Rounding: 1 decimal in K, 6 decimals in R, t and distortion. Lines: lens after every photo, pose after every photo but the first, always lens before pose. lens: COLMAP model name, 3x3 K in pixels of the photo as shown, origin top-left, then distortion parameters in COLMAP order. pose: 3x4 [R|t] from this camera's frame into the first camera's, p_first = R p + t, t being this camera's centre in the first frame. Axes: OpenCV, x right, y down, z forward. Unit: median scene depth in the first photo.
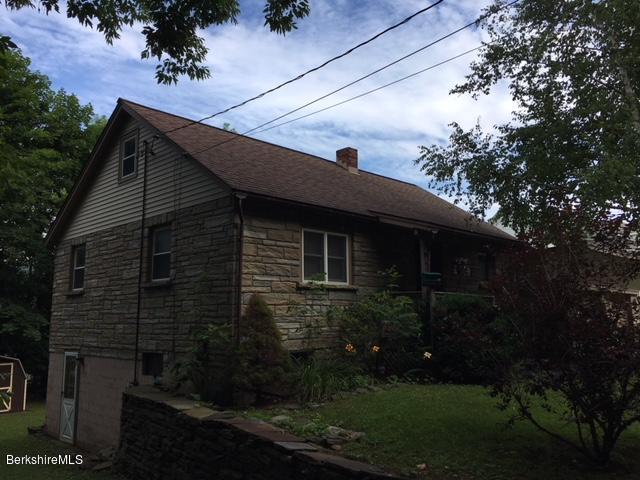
lens RADIAL K [[545.0, 0, 319.4], [0, 545.0, 236.8], [0, 0, 1]] dist [0.062973, -0.078585]
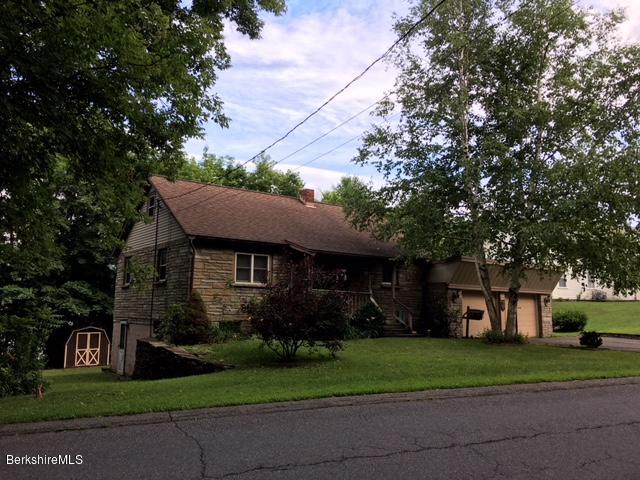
lens RADIAL K [[545.0, 0, 317.3], [0, 545.0, 237.5], [0, 0, 1]] dist [0.062973, -0.078585]
pose [[0.986078, 0.002539, -0.166264, 0.498120], [-0.000178, 0.999899, 0.014211, -0.085013], [0.166284, -0.013983, 0.985979, -0.663983]]
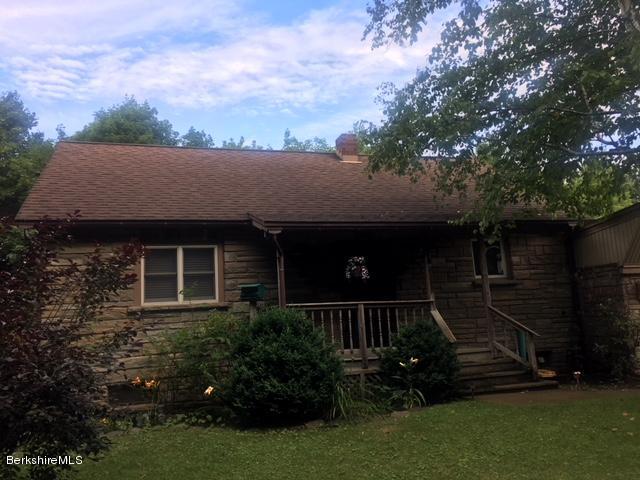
lens RADIAL K [[545.0, 0, 318.8], [0, 545.0, 236.2], [0, 0, 1]] dist [0.062973, -0.078585]
pose [[0.878126, -0.116067, -0.464138, 0.631897], [0.119339, 0.992600, -0.022438, 0.023018], [0.463307, -0.035687, 0.885479, 0.307478]]
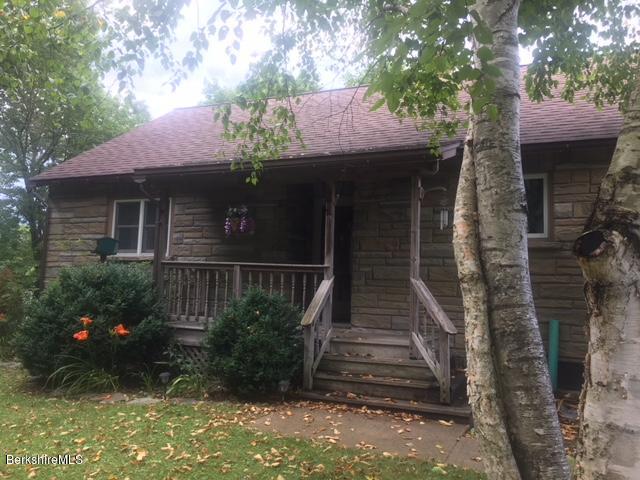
lens RADIAL K [[545.0, 0, 316.7], [0, 545.0, 243.0], [0, 0, 1]] dist [0.062973, -0.078585]
pose [[0.358081, -0.057154, -0.931939, 0.967884], [0.106455, 0.994115, -0.020064, 0.113390], [0.927602, -0.092025, 0.362058, 0.929574]]
